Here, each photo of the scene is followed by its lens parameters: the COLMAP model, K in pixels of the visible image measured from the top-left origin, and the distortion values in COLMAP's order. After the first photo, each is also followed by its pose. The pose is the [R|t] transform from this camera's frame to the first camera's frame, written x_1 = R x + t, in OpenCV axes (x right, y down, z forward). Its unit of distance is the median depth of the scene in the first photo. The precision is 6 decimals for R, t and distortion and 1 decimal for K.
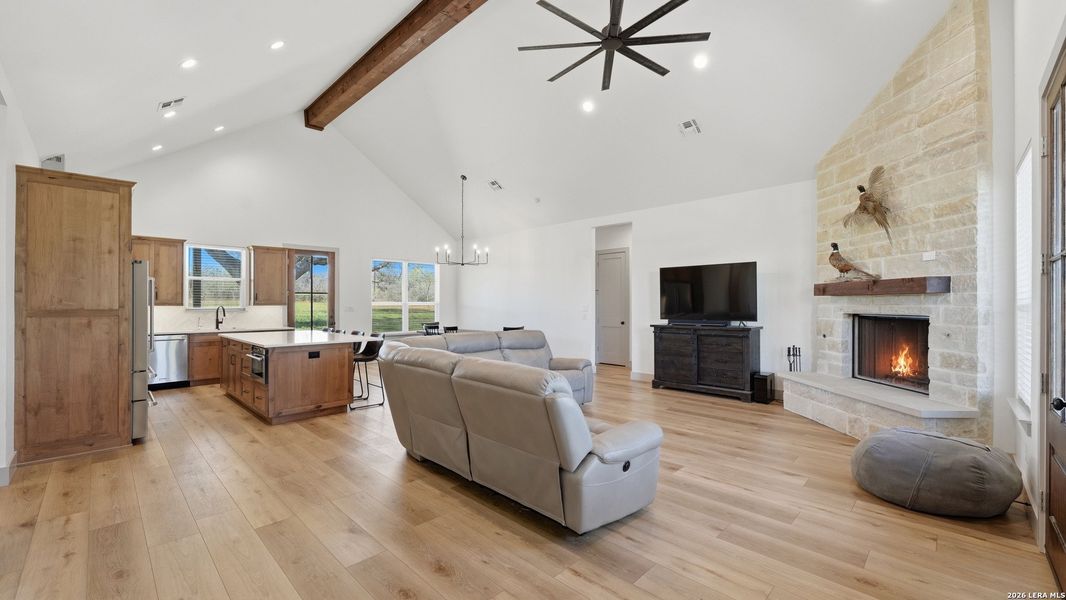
lens RADIAL K [[431.3, 0, 529.4], [0, 431.3, 300.8], [0, 0, 1]] dist [-0.001729, 0.000274]
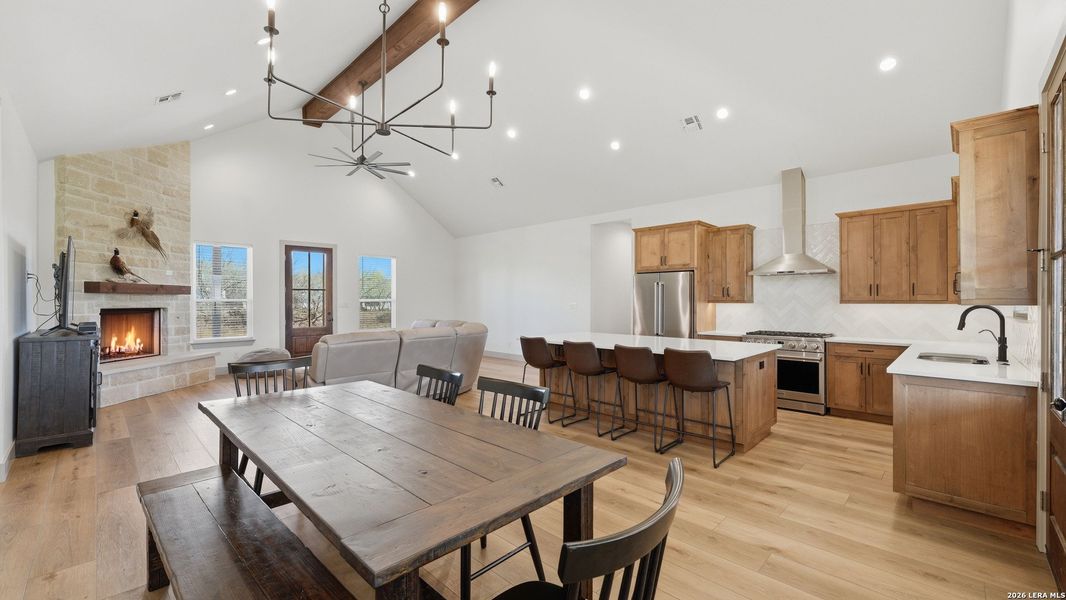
lens RADIAL K [[431.3, 0, 531.0], [0, 431.3, 297.8], [0, 0, 1]] dist [-0.001729, 0.000274]
pose [[-0.999989, -0.001696, -0.004277, -0.287852], [-0.001620, 0.999842, -0.017706, 0.013492], [0.004306, -0.017699, -0.999834, 1.527914]]
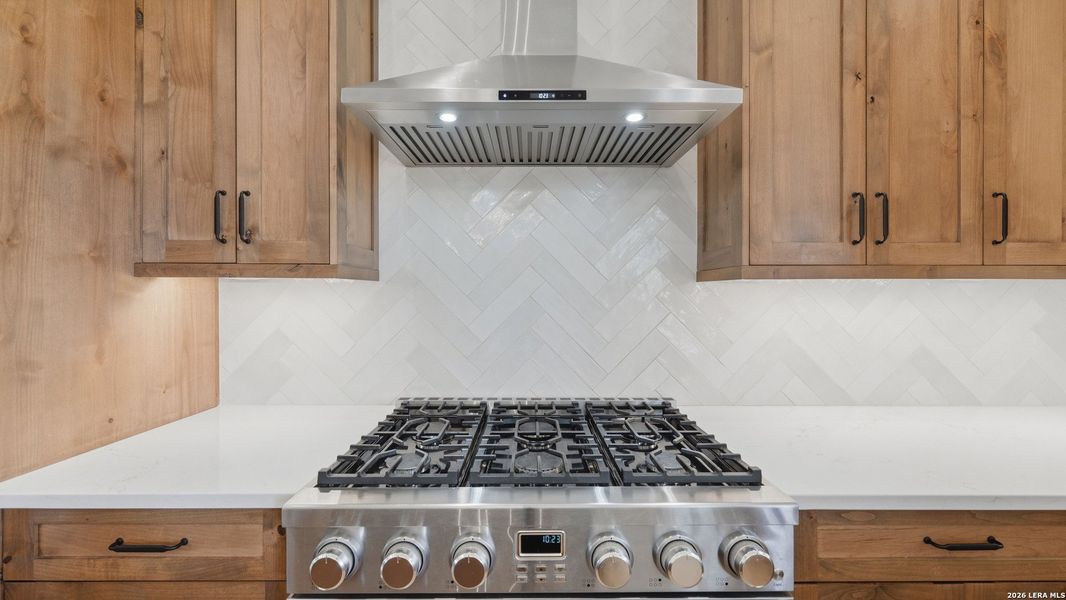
lens RADIAL K [[431.3, 0, 529.2], [0, 431.3, 293.3], [0, 0, 1]] dist [-0.001729, 0.000274]
pose [[-0.710224, 0.003310, -0.703968, -0.650851], [0.005033, 0.999987, -0.000376, 0.014509], [0.703958, -0.003810, -0.710231, 0.849202]]
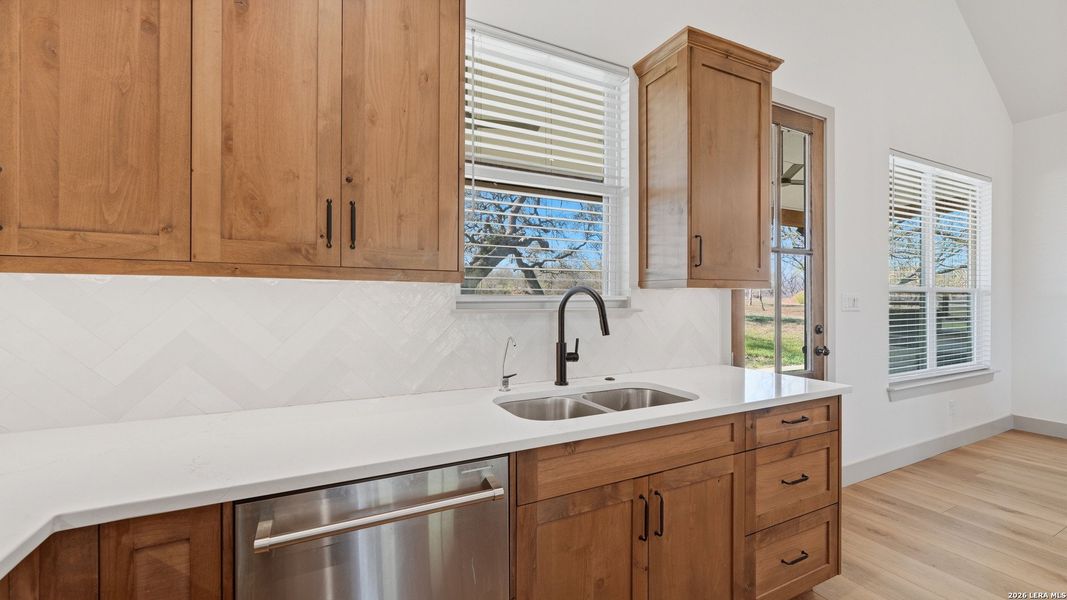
lens RADIAL K [[431.7, 0, 534.5], [0, 431.7, 298.2], [0, 0, 1]] dist [-0.001729, 0.000274]
pose [[0.948301, 0.002731, -0.317361, -0.715769], [-0.000631, 0.999977, 0.006720, 0.017200], [0.317372, -0.006172, 0.948281, 0.829715]]
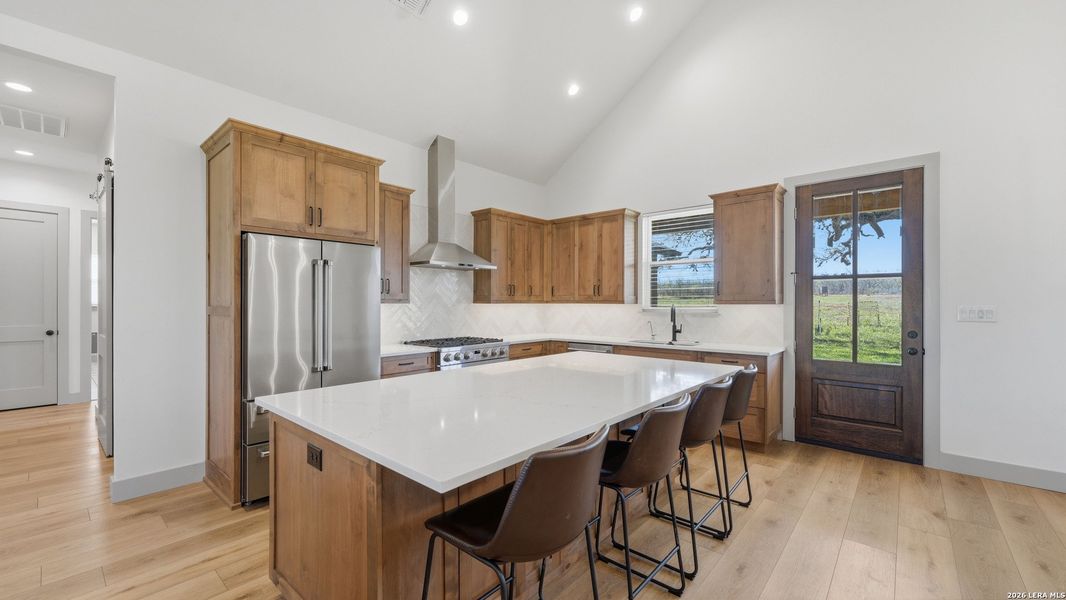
lens RADIAL K [[431.3, 0, 535.5], [0, 431.3, 303.8], [0, 0, 1]] dist [-0.001729, 0.000274]
pose [[0.066878, 0.003064, -0.997756, -0.116954], [0.006948, 0.999970, 0.003536, 0.007752], [0.997737, -0.007169, 0.066855, 0.815737]]
